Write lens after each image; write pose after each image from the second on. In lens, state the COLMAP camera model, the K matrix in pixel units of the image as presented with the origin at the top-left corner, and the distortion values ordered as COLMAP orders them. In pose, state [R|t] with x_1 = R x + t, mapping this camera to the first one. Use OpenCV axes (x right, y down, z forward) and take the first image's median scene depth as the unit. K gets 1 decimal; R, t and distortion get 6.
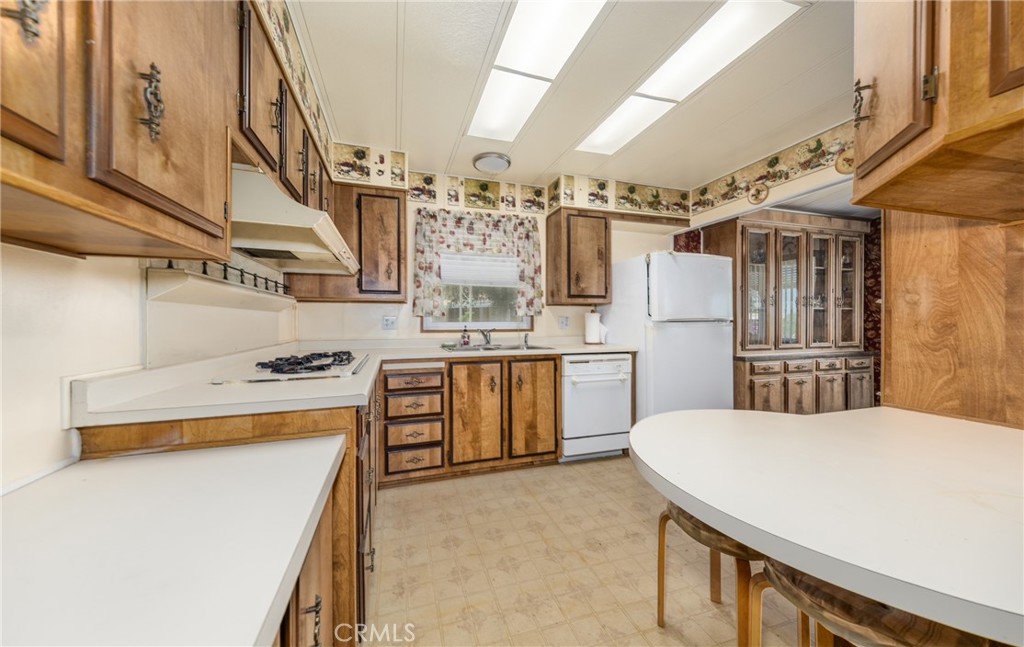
lens RADIAL K [[337.4, 0, 484.6], [0, 337.4, 322.5], [0, 0, 1]] dist [-0.000008, 0.000000]
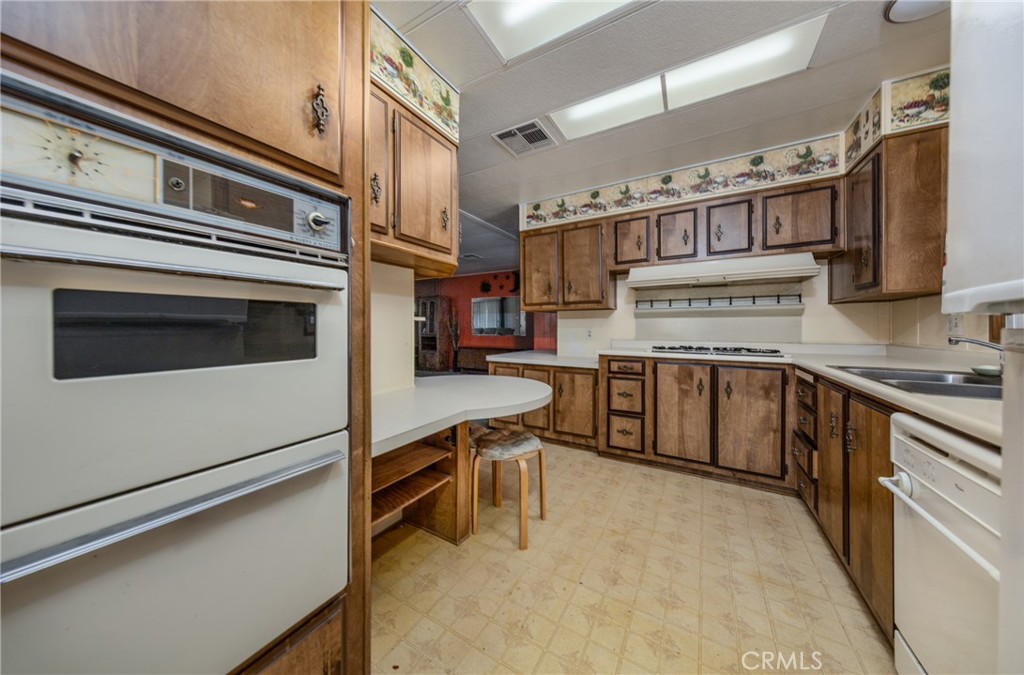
lens RADIAL K [[328.4, 0, 511.9], [0, 328.4, 327.7], [0, 0, 1]] dist [0.000220, 0.000016]
pose [[-0.712104, 0.006076, -0.702048, 0.833071], [0.000774, 0.999969, 0.007869, -0.000017], [0.702074, 0.005060, -0.712086, 0.979511]]
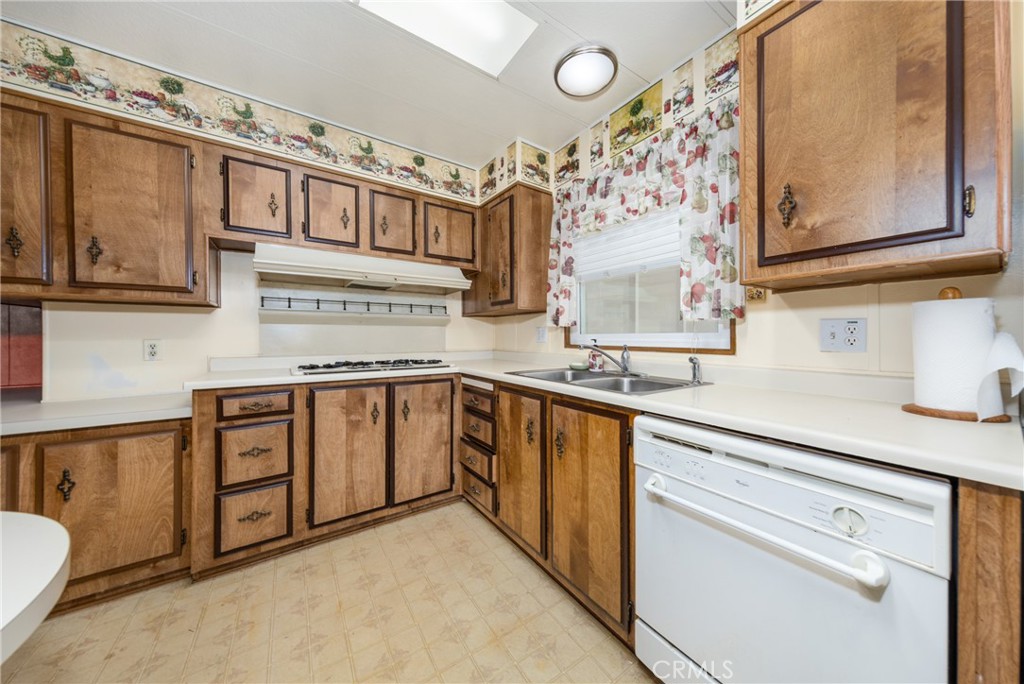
lens RADIAL K [[324.1, 0, 515.2], [0, 324.1, 336.9], [0, 0, 1]] dist [0.003899, -0.000215]
pose [[0.331131, 0.005284, -0.943570, 0.575206], [-0.003403, 0.999985, 0.004406, 0.001922], [0.943579, 0.001751, 0.331144, 0.743896]]
